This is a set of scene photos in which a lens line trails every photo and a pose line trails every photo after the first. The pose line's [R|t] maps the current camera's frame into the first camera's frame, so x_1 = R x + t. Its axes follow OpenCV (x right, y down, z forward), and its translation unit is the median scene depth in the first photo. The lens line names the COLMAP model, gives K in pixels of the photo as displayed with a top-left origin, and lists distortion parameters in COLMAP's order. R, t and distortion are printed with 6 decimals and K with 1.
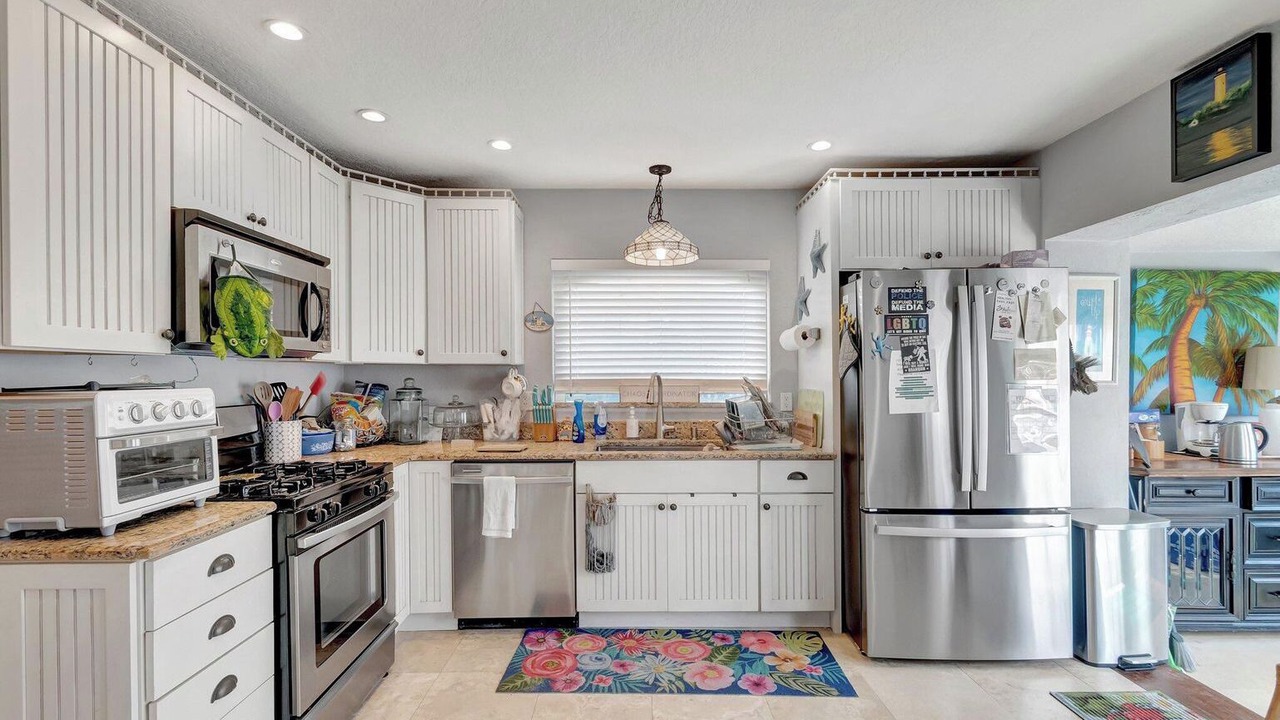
lens RADIAL K [[572.5, 0, 651.3], [0, 572.5, 377.1], [0, 0, 1]] dist [-0.000759, 0.000028]
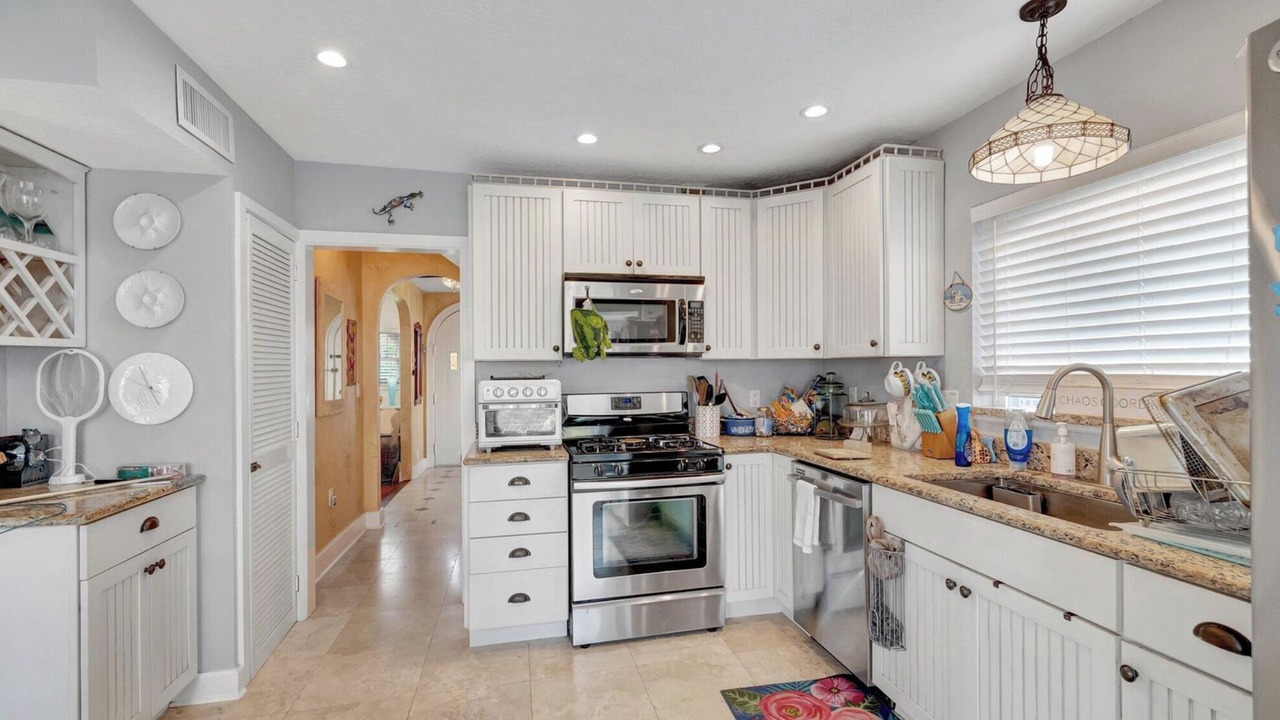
lens RADIAL K [[572.5, 0, 643.5], [0, 572.5, 370.1], [0, 0, 1]] dist [-0.000759, 0.000028]
pose [[0.200890, -0.000854, -0.979613, 0.551233], [0.003777, 0.999993, -0.000097, -0.004316], [0.979607, -0.003681, 0.200892, 0.552463]]
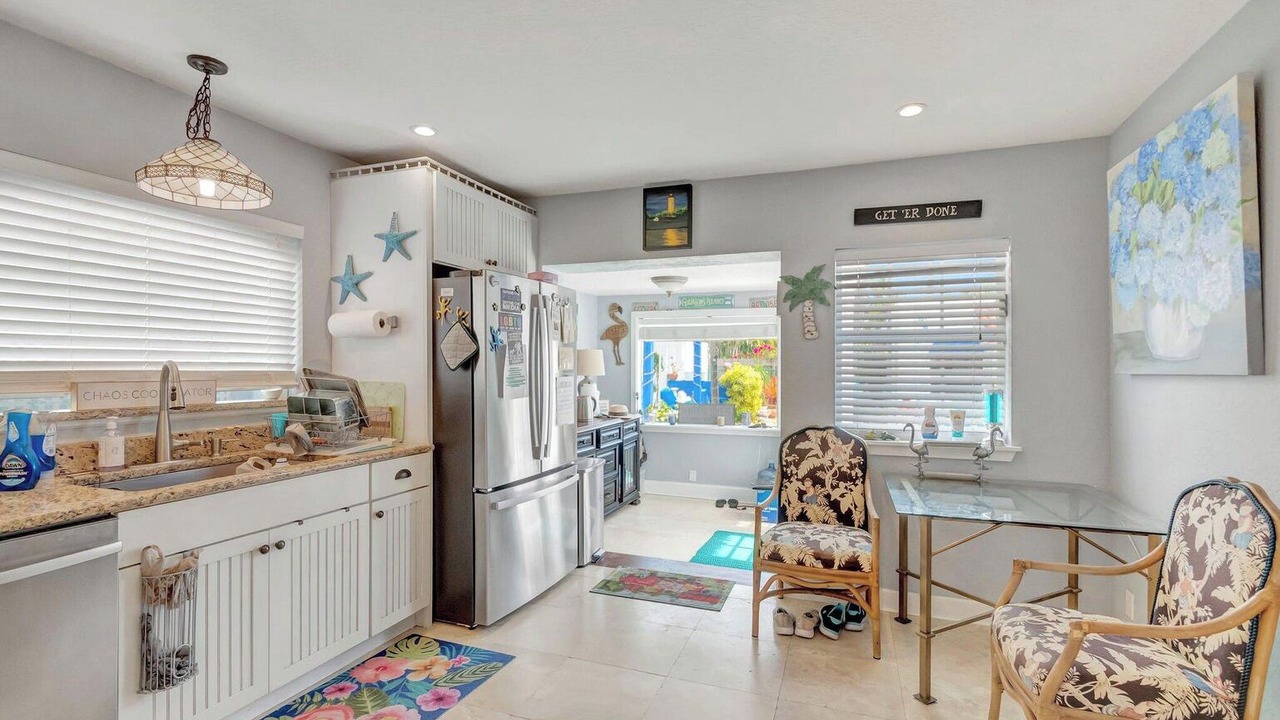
lens RADIAL K [[572.5, 0, 642.0], [0, 572.5, 362.6], [0, 0, 1]] dist [-0.000759, 0.000028]
pose [[0.366980, 0.009042, 0.930185, -0.473334], [0.000744, 0.999950, -0.010014, 0.000911], [-0.930229, 0.004367, 0.366955, 0.297329]]
